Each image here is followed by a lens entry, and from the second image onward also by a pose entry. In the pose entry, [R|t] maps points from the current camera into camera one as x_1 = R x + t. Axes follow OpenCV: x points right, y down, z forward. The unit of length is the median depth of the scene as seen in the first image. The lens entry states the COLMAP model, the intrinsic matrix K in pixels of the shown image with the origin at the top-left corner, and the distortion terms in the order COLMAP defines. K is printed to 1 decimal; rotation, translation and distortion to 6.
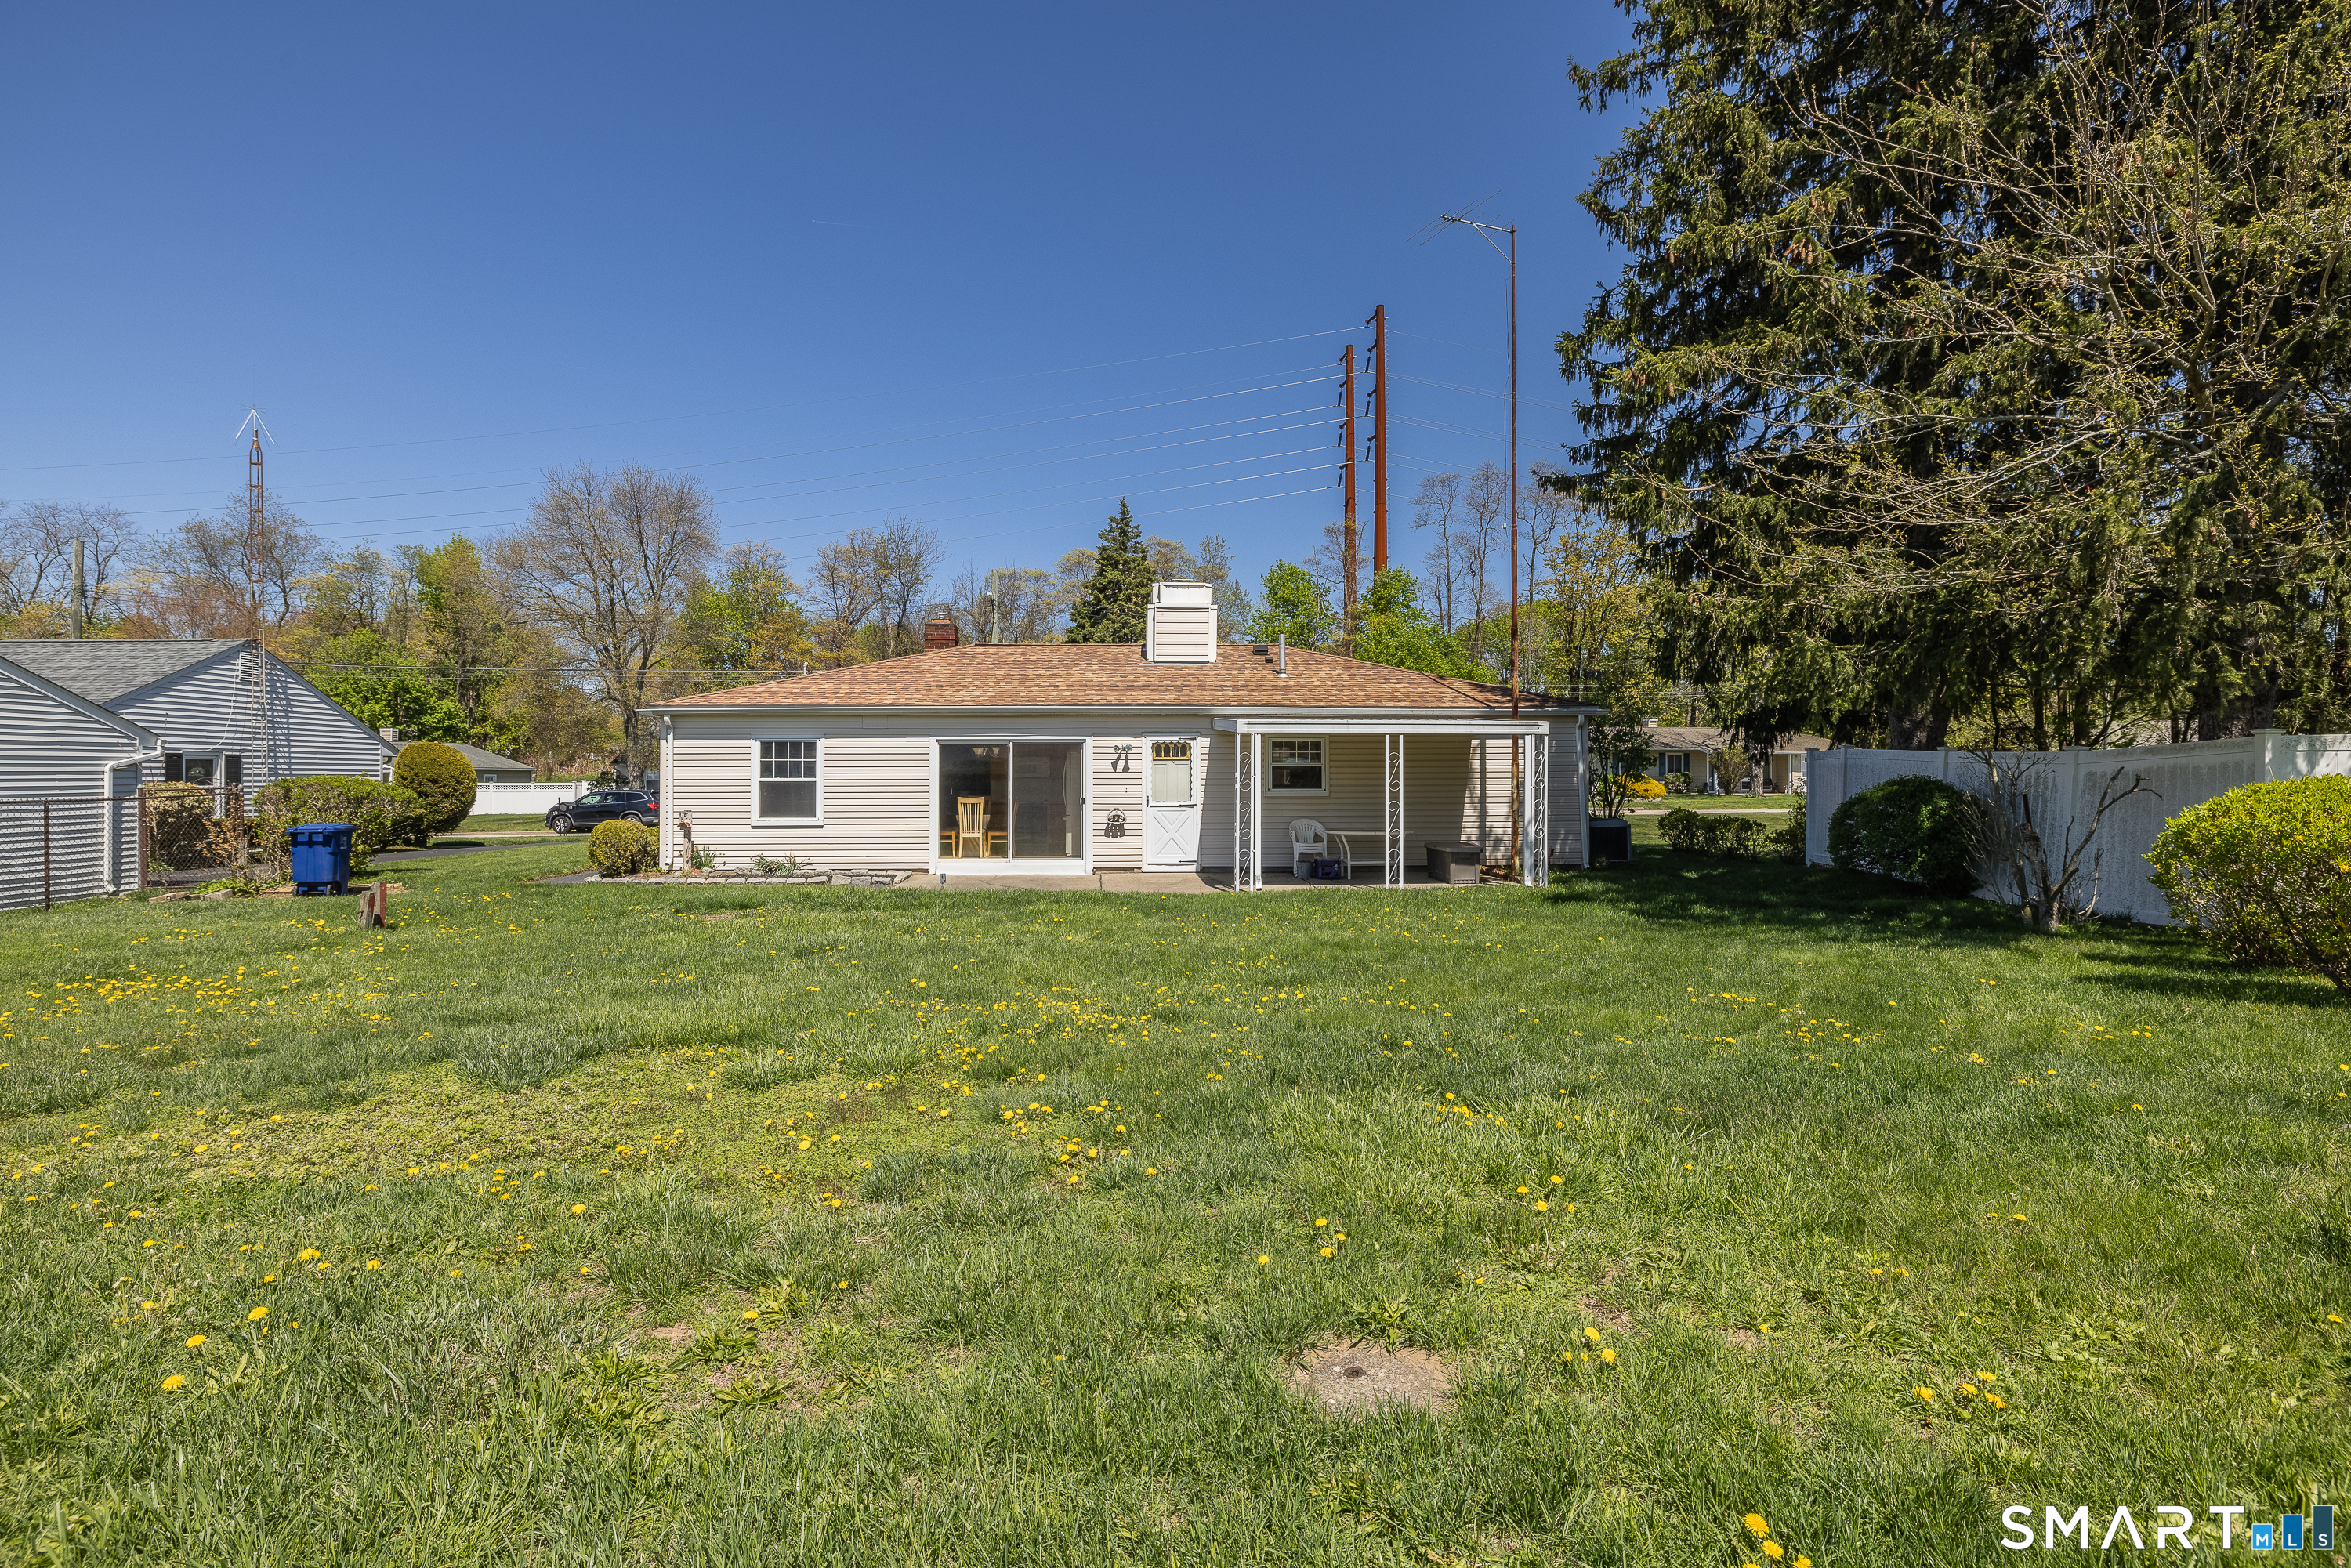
lens RADIAL K [[1115.3, 0, 1236.1], [0, 1115.3, 775.9], [0, 0, 1]] dist [-0.000537, -0.000098]
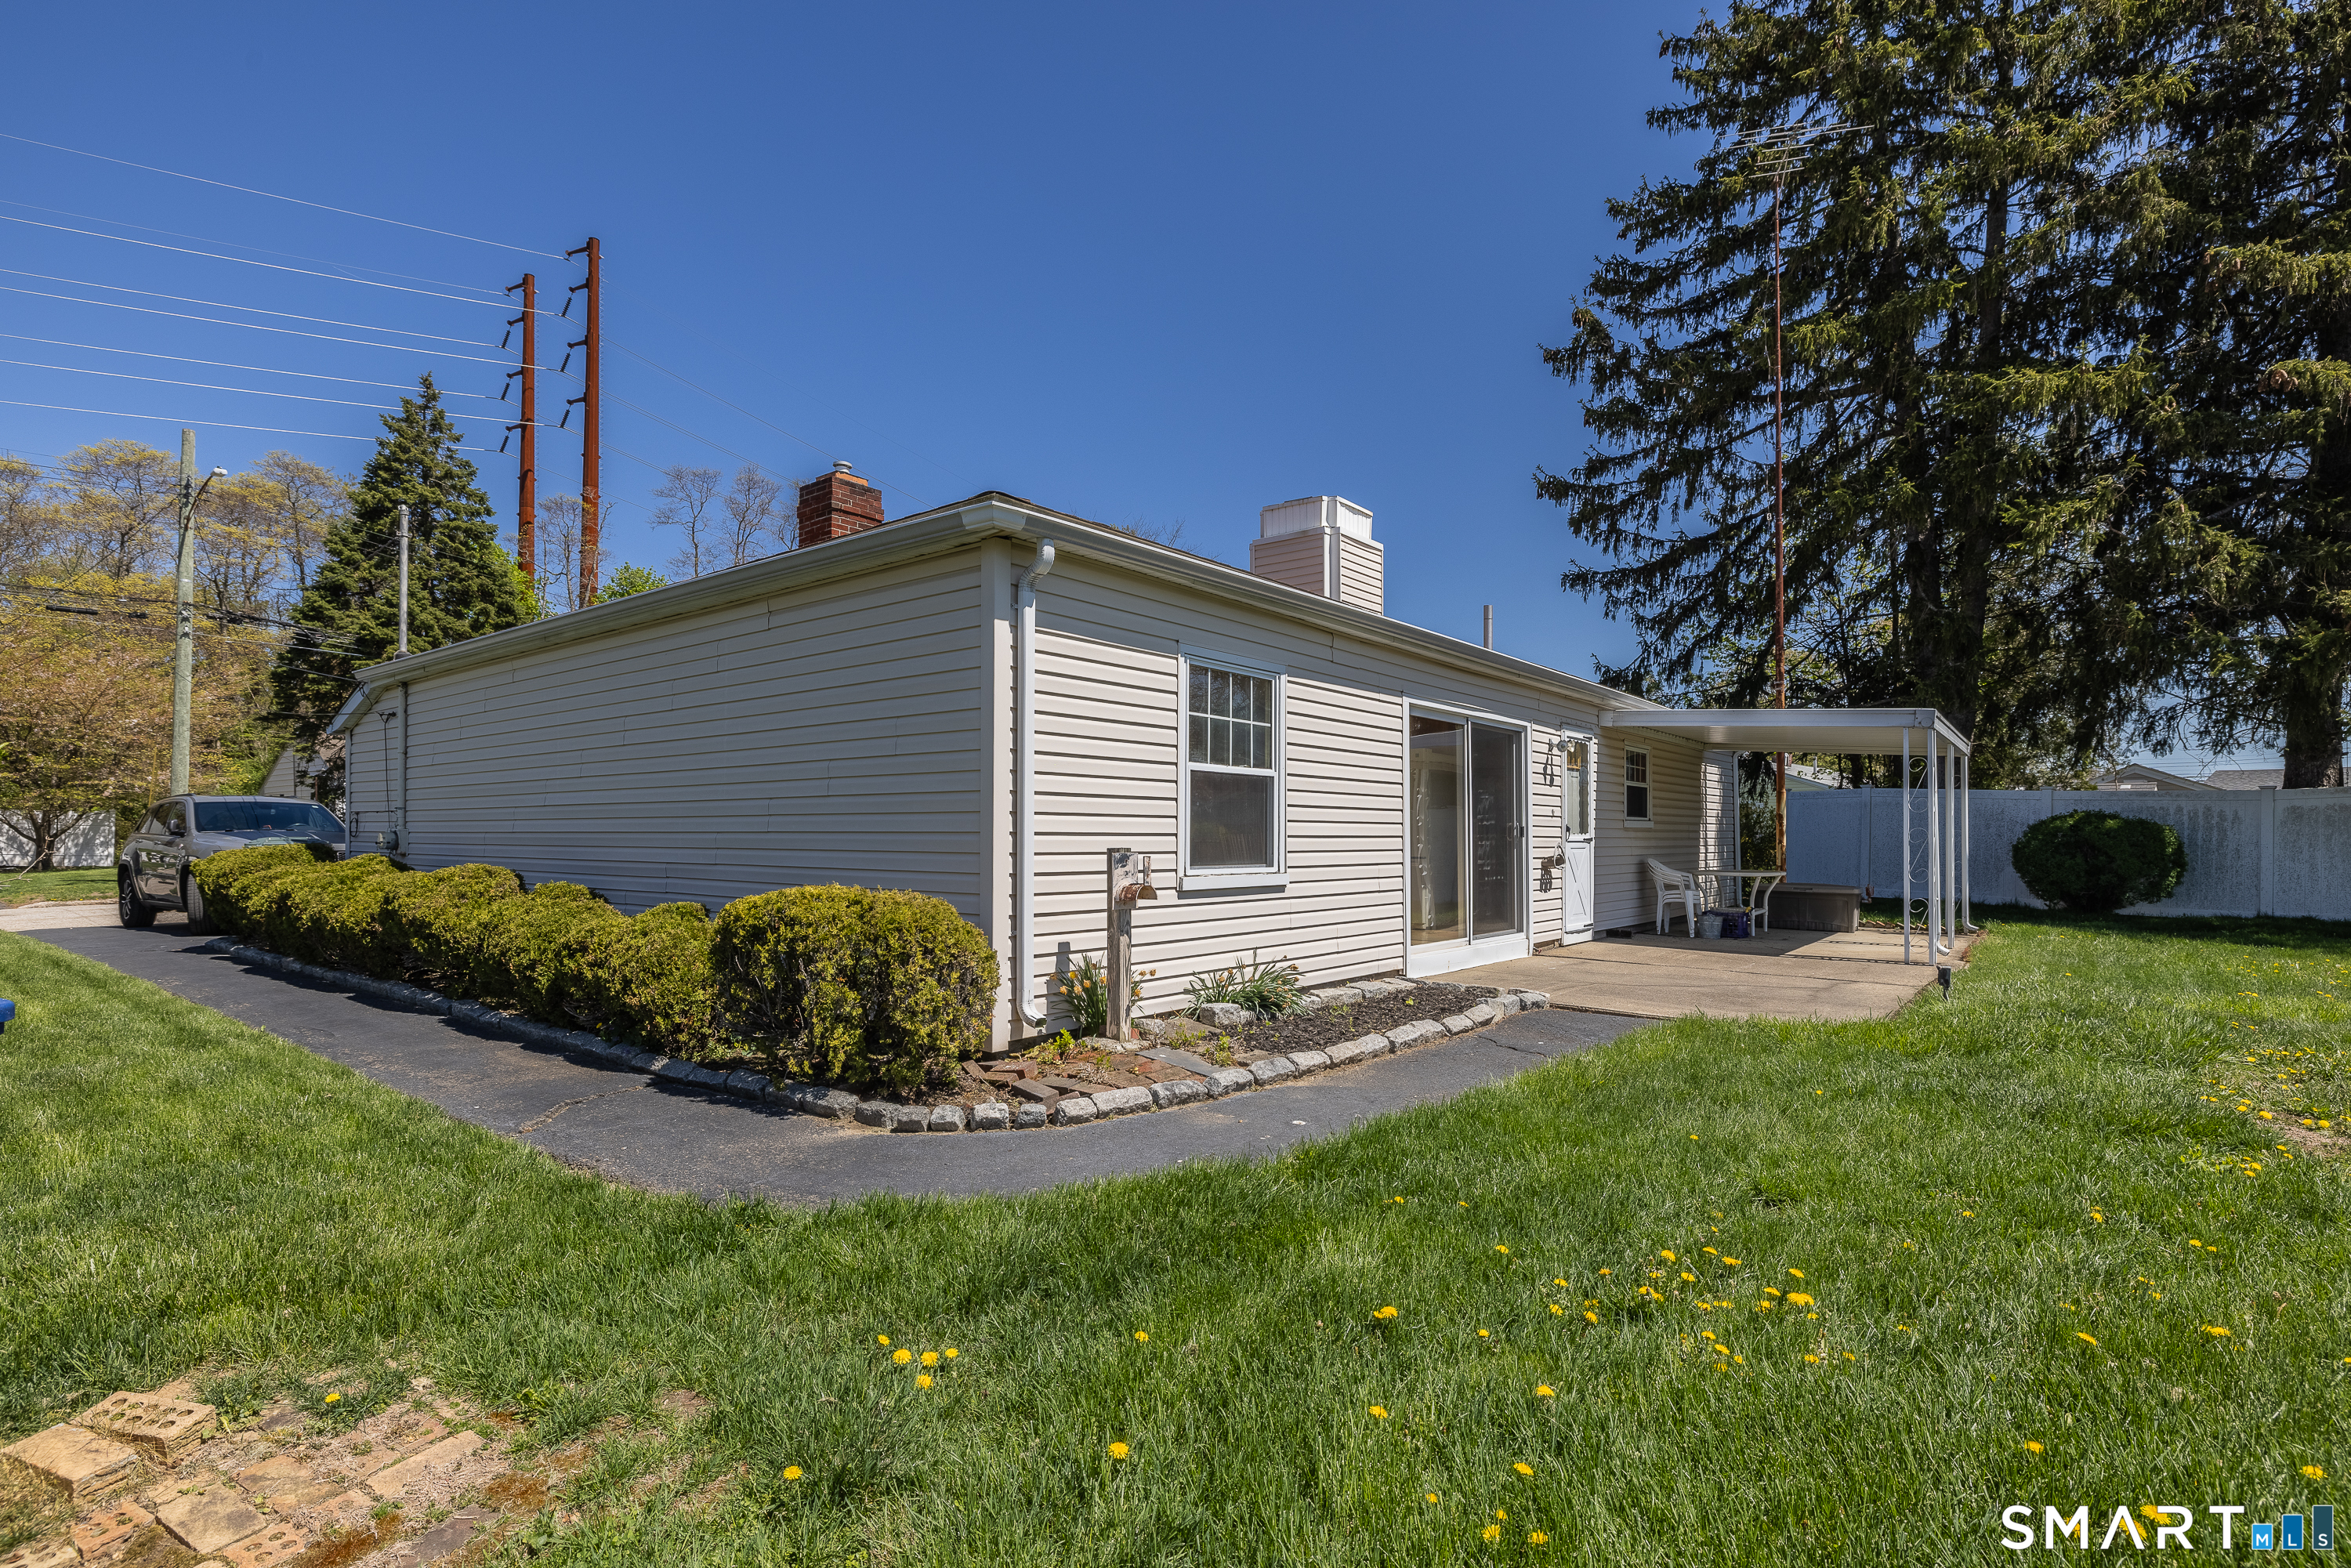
lens RADIAL K [[1122.9, 0, 1185.9], [0, 1122.9, 828.9], [0, 0, 1]] dist [-0.001694, -0.000438]
pose [[0.672947, 0.009535, 0.739629, -0.692057], [-0.006580, 0.999955, -0.006903, 0.026407], [-0.739661, -0.000221, 0.672979, 0.737007]]
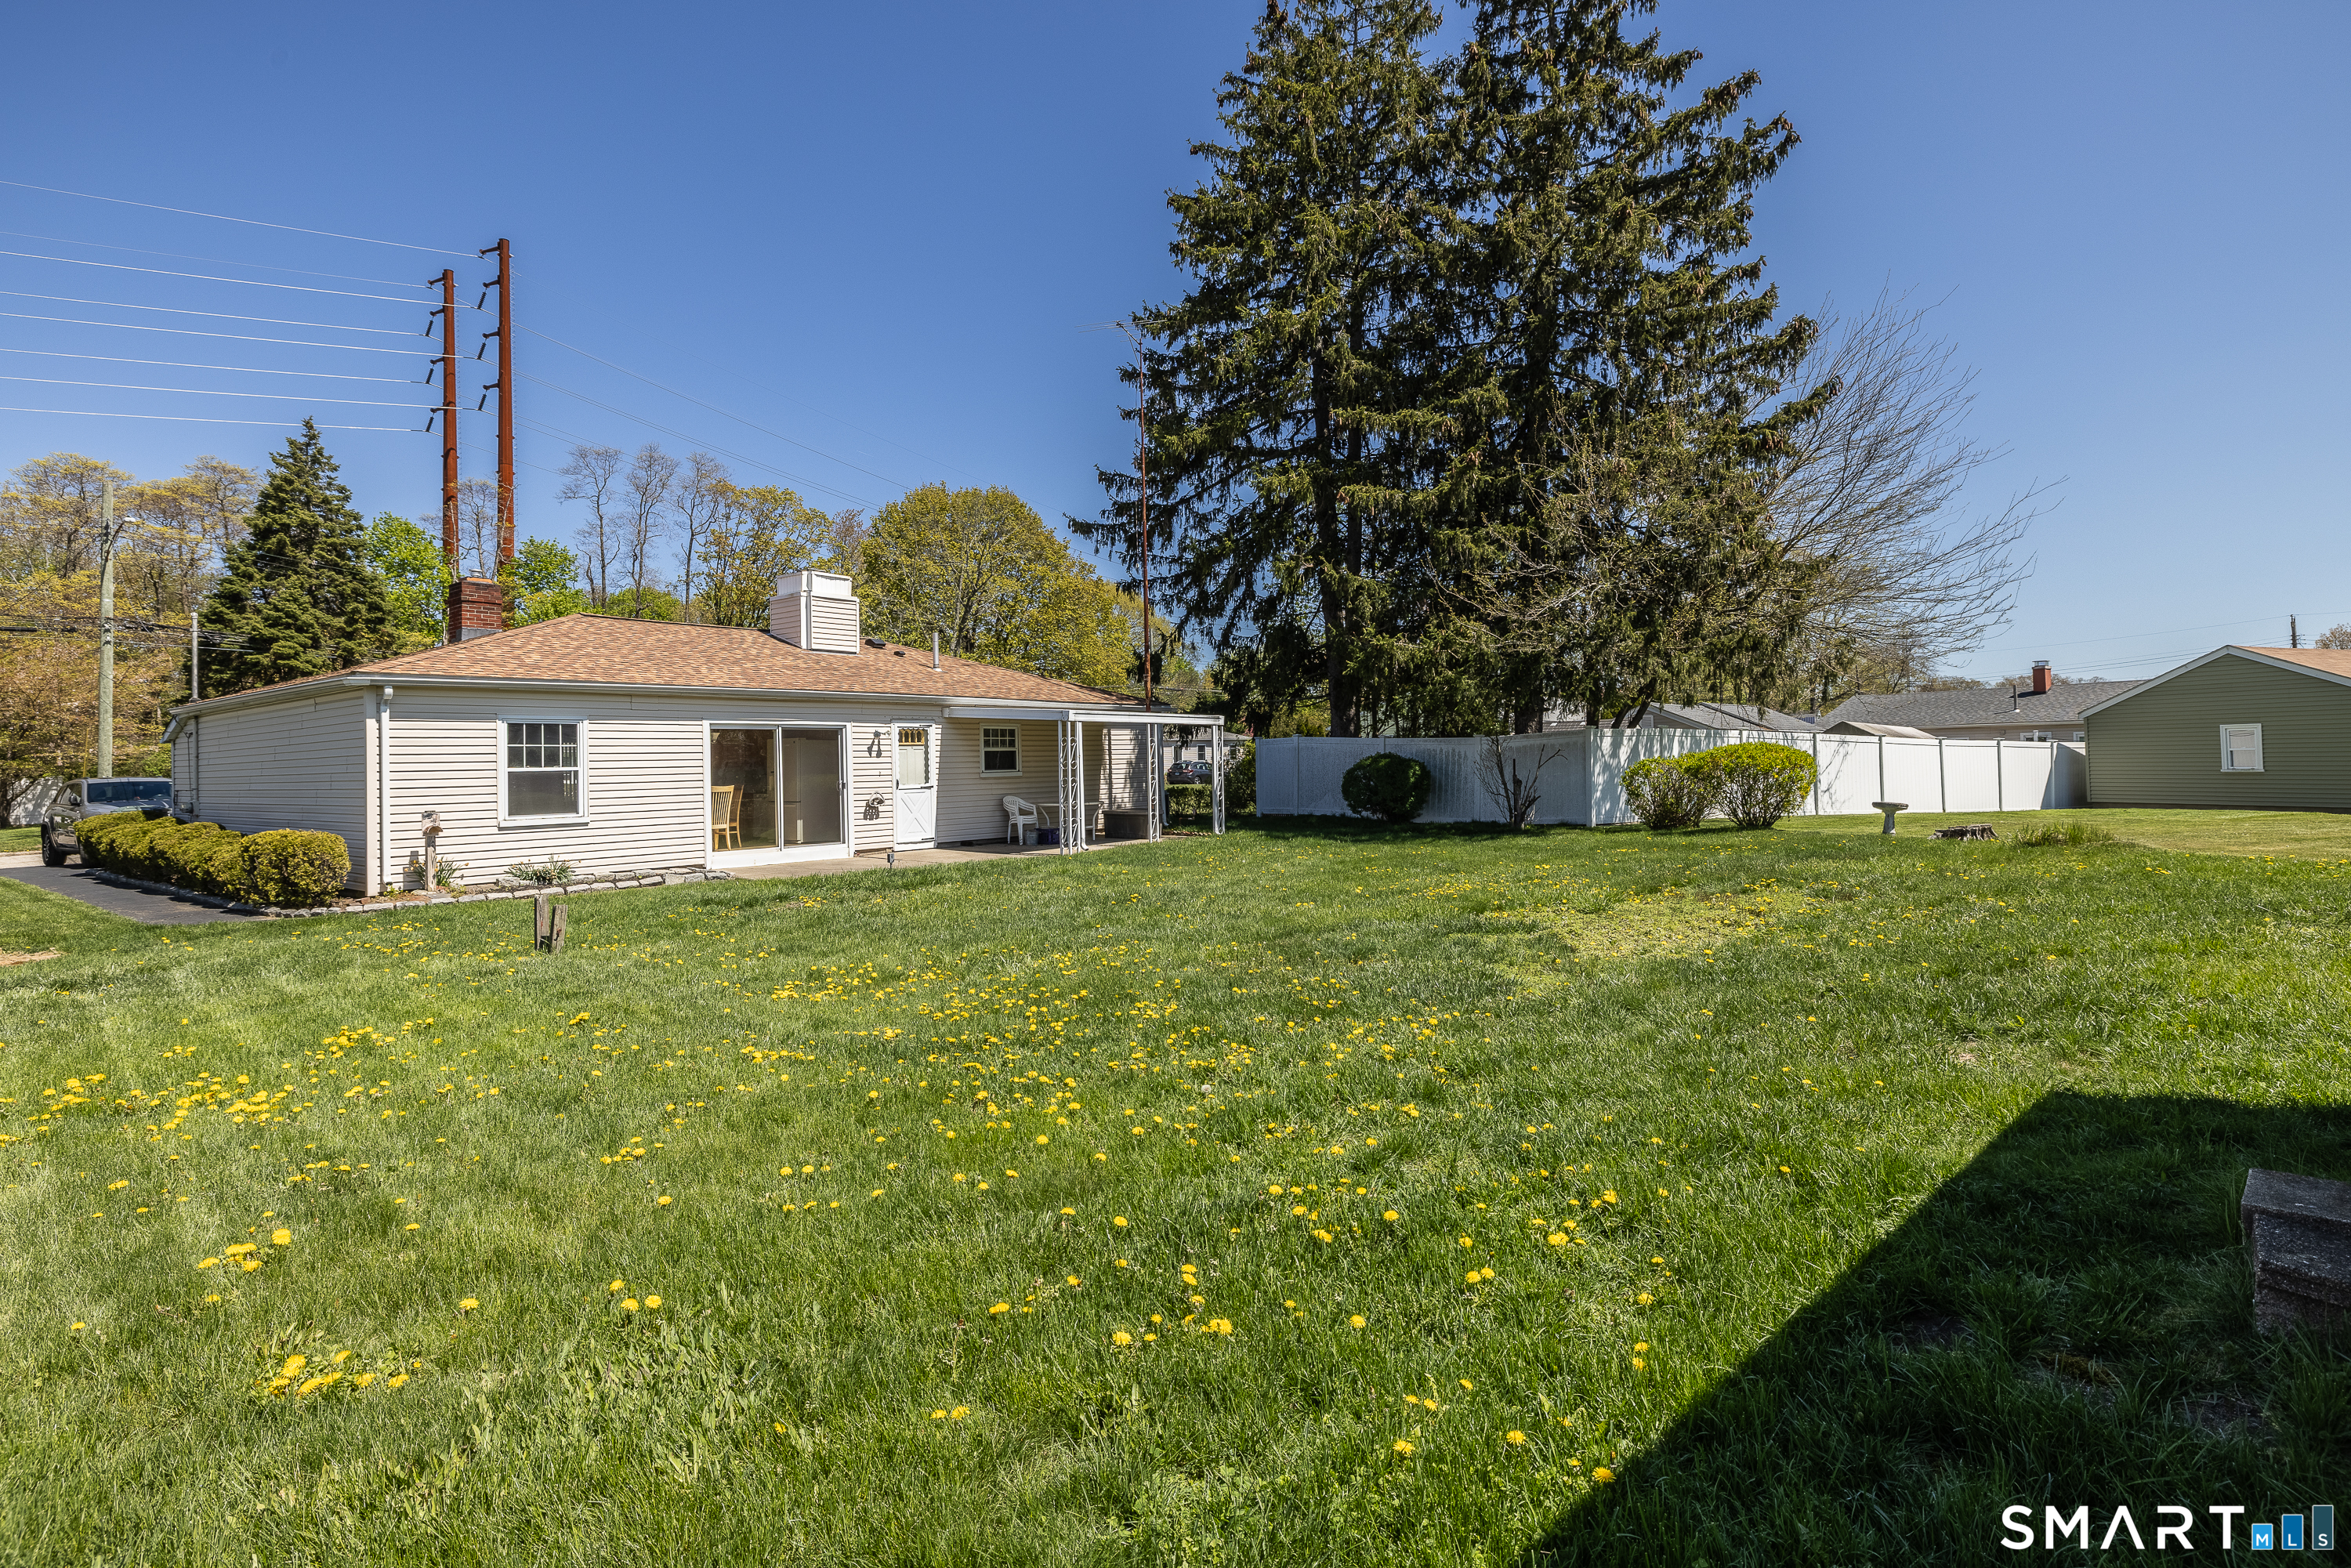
lens RADIAL K [[1123.8, 0, 1173.1], [0, 1123.8, 742.4], [0, 0, 1]] dist [-0.000717, 0.000642]
pose [[0.668230, 0.000176, 0.743955, -0.698945], [0.019666, 0.999646, -0.017901, 0.007425], [-0.743695, 0.026592, 0.667990, 0.094541]]
